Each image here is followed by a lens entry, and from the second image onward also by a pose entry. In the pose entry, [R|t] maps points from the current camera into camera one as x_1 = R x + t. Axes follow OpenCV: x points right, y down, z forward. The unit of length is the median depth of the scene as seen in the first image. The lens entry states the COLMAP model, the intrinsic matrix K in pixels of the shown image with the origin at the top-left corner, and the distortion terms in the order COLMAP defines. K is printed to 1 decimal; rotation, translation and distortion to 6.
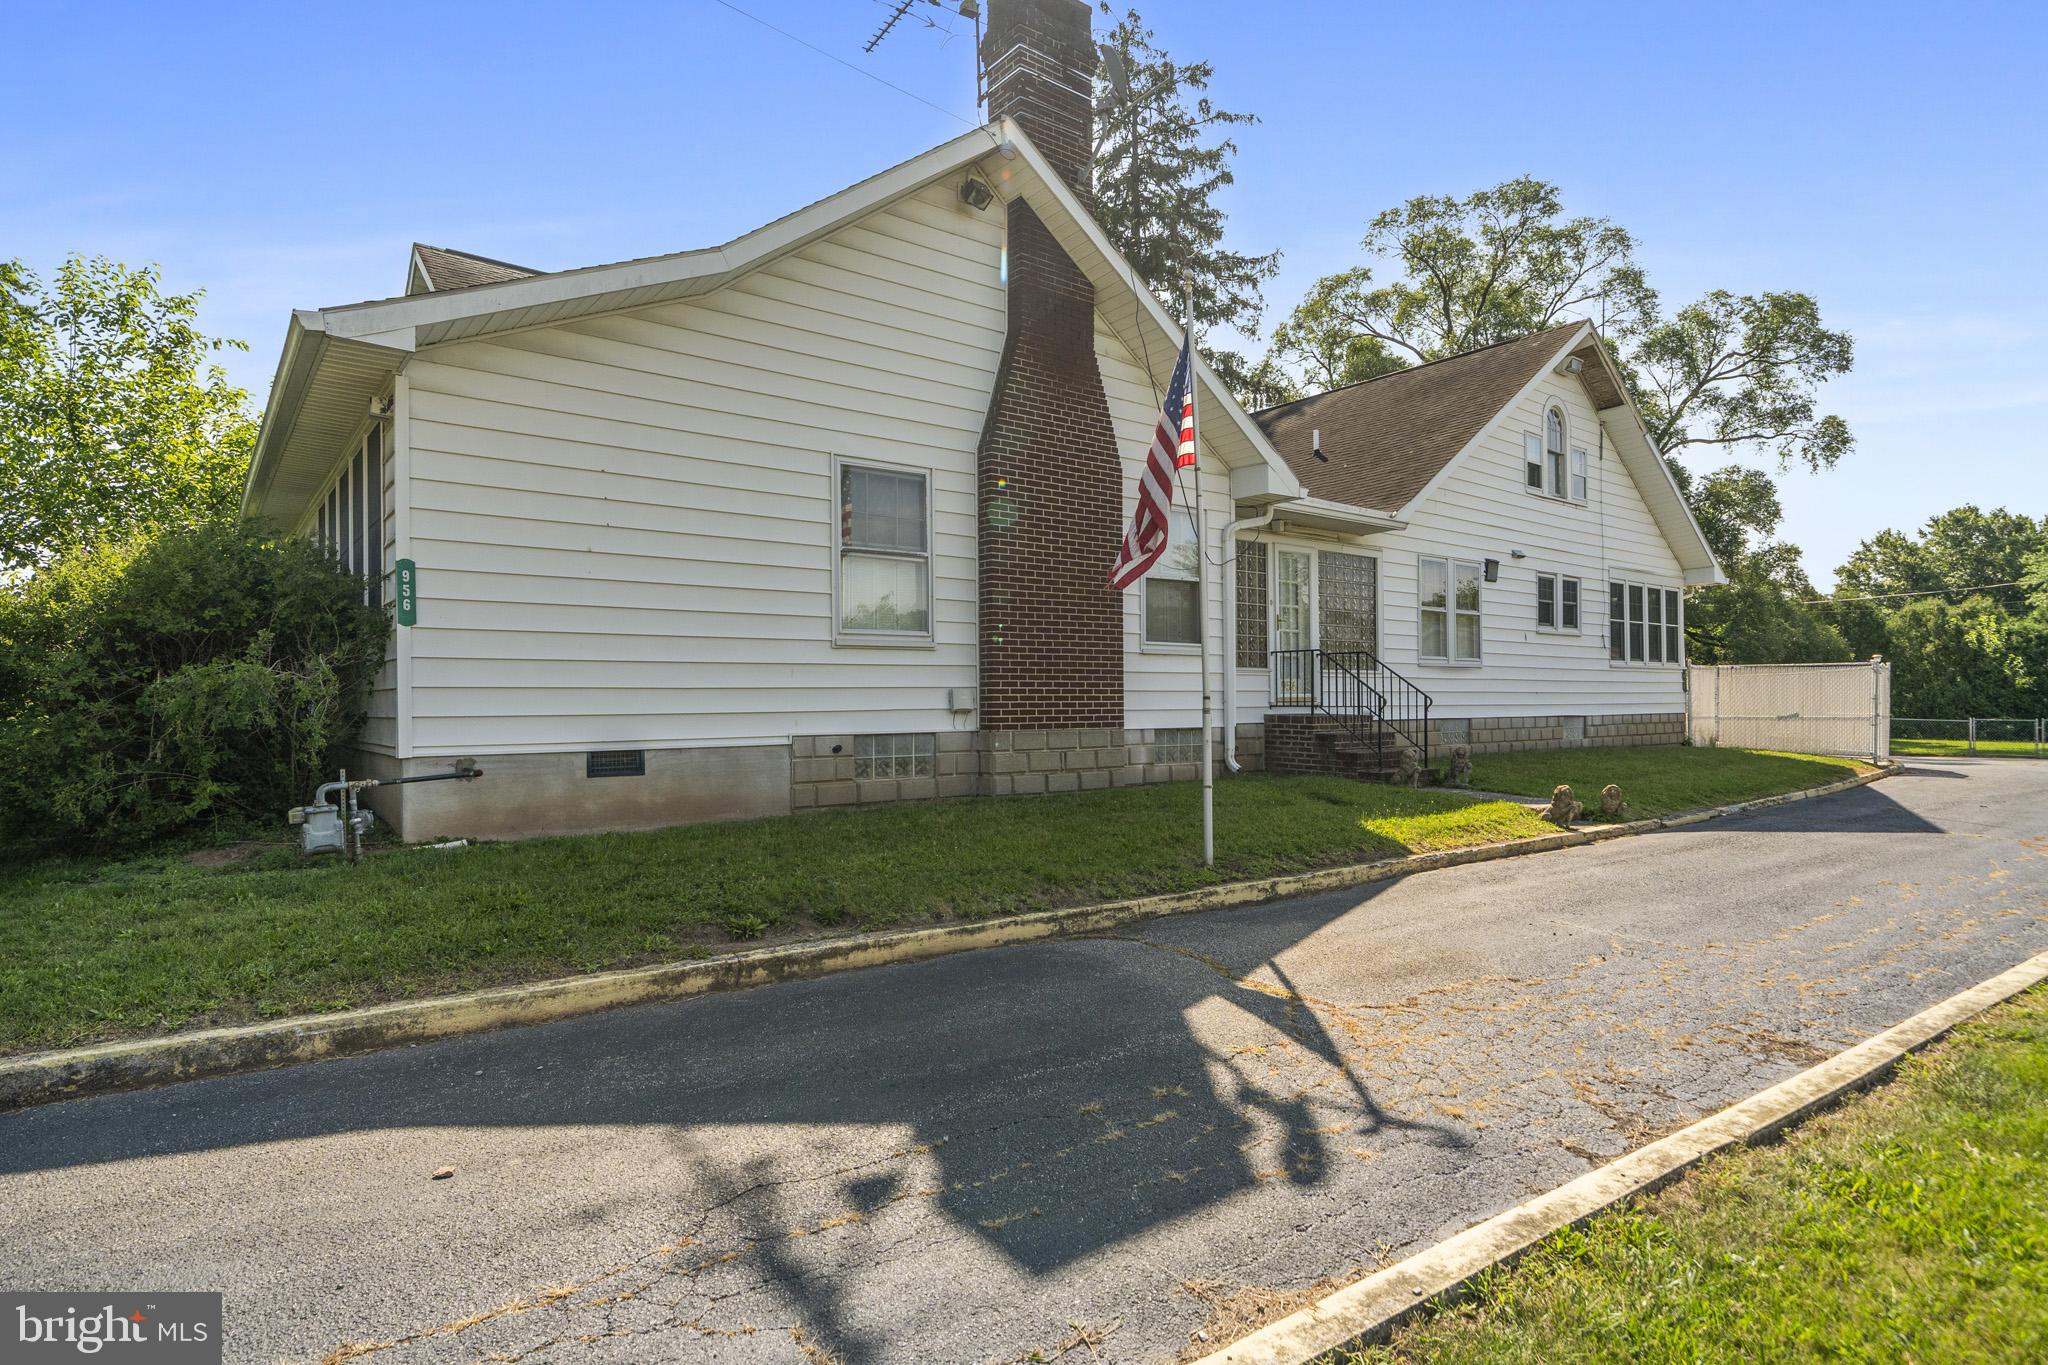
lens RADIAL K [[1062.7, 0, 1024.0], [0, 1062.7, 682.5], [0, 0, 1]] dist [-0.001017, -0.002279]
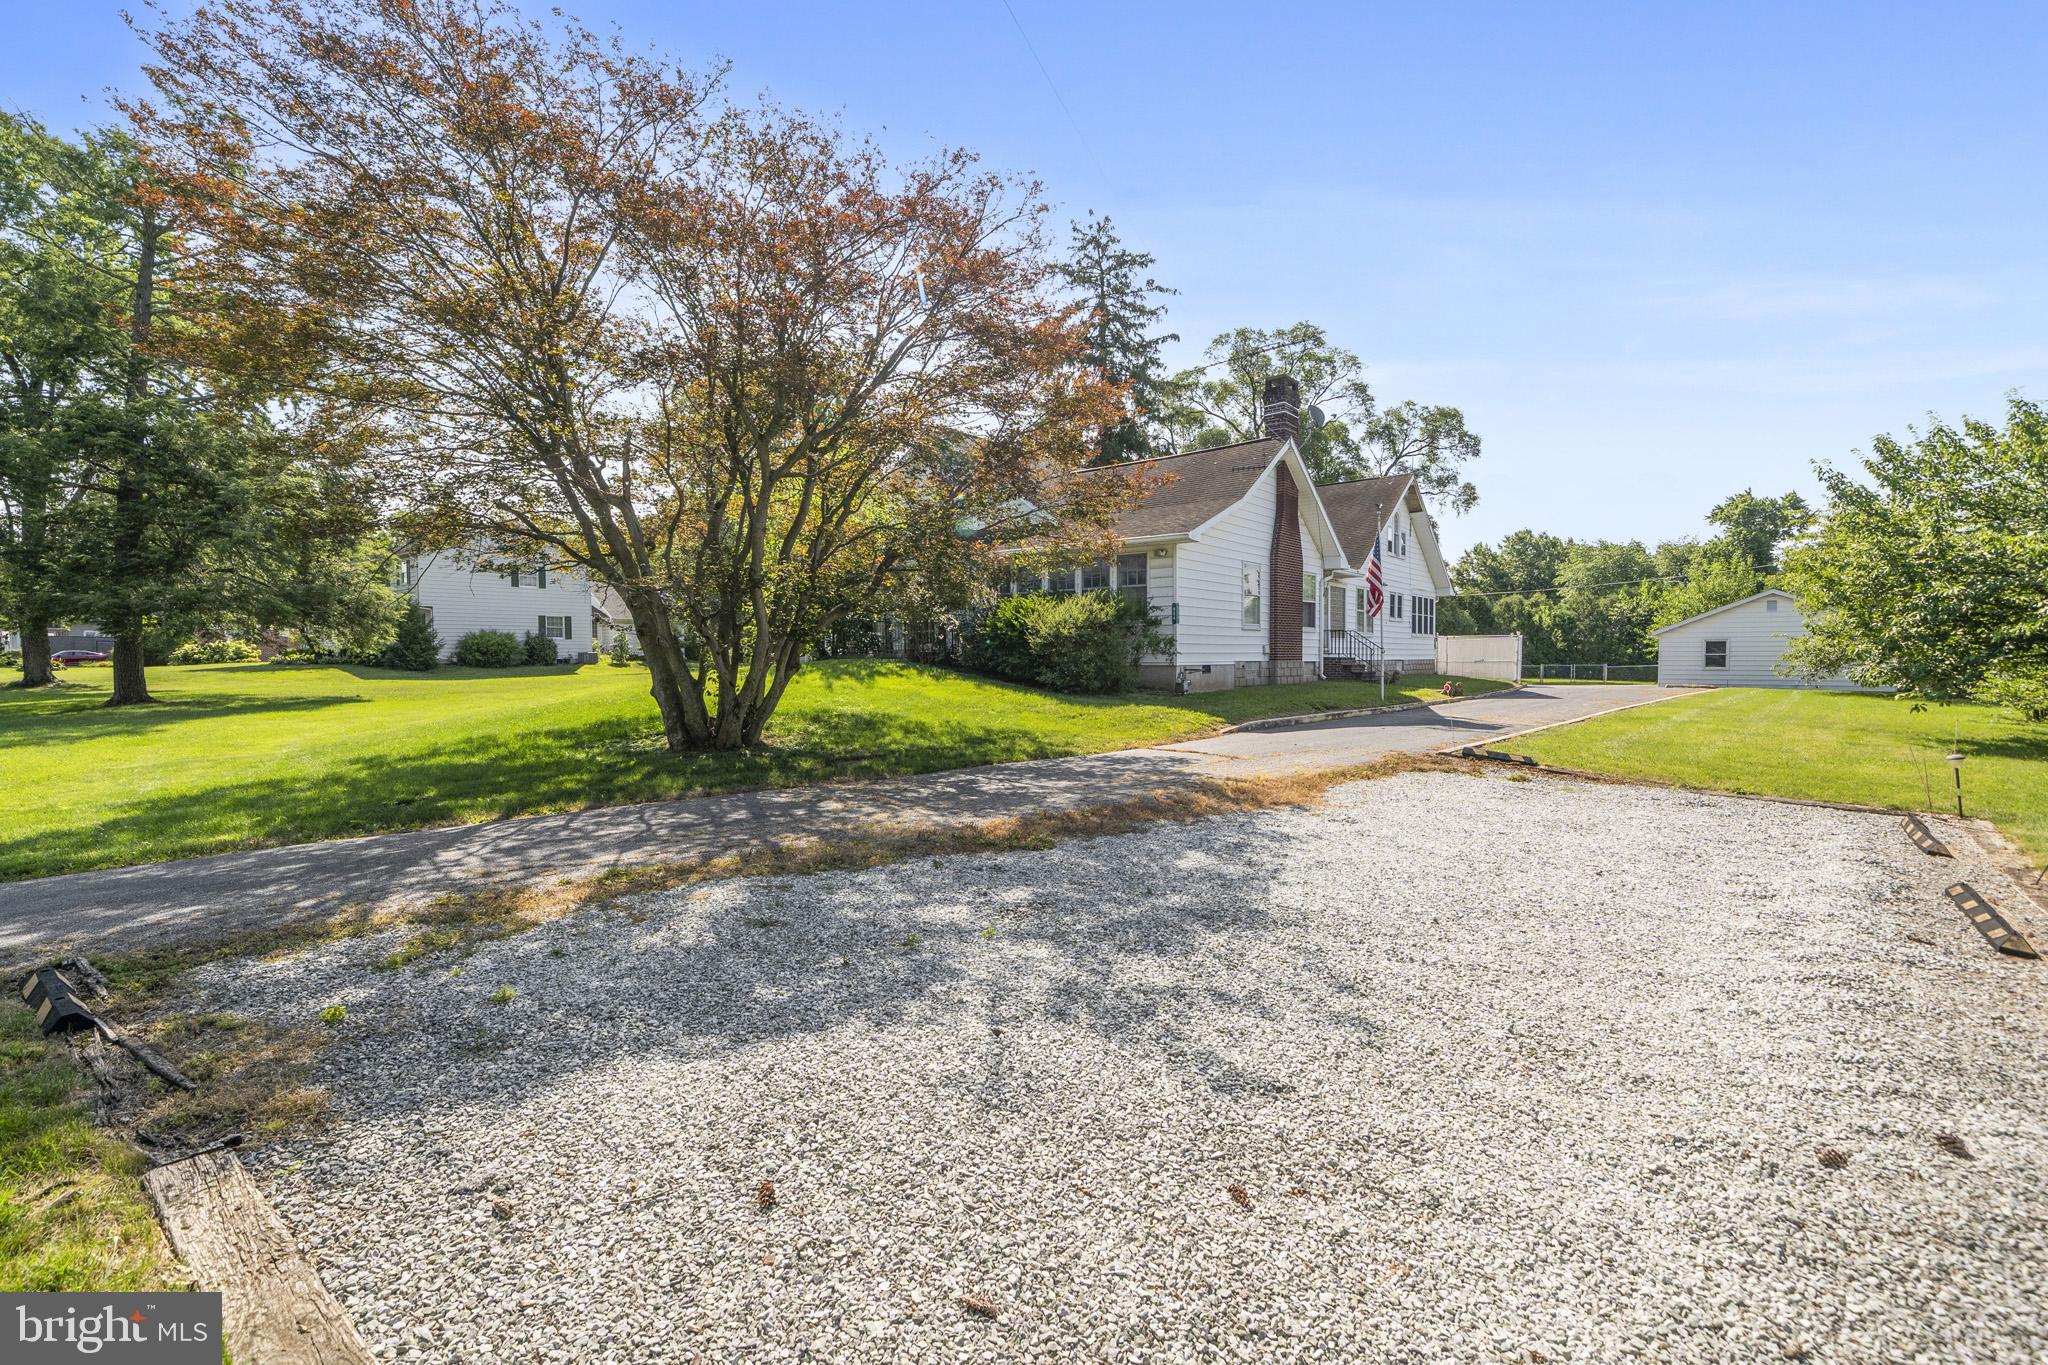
lens RADIAL K [[954.0, 0, 1024.0], [0, 954.0, 682.5], [0, 0, 1]] dist [-0.019320, 0.000049]
pose [[0.967606, -0.009770, 0.252277, -0.274008], [0.000257, 0.999289, 0.037712, 0.002035], [-0.252466, -0.036426, 0.966920, -0.254448]]
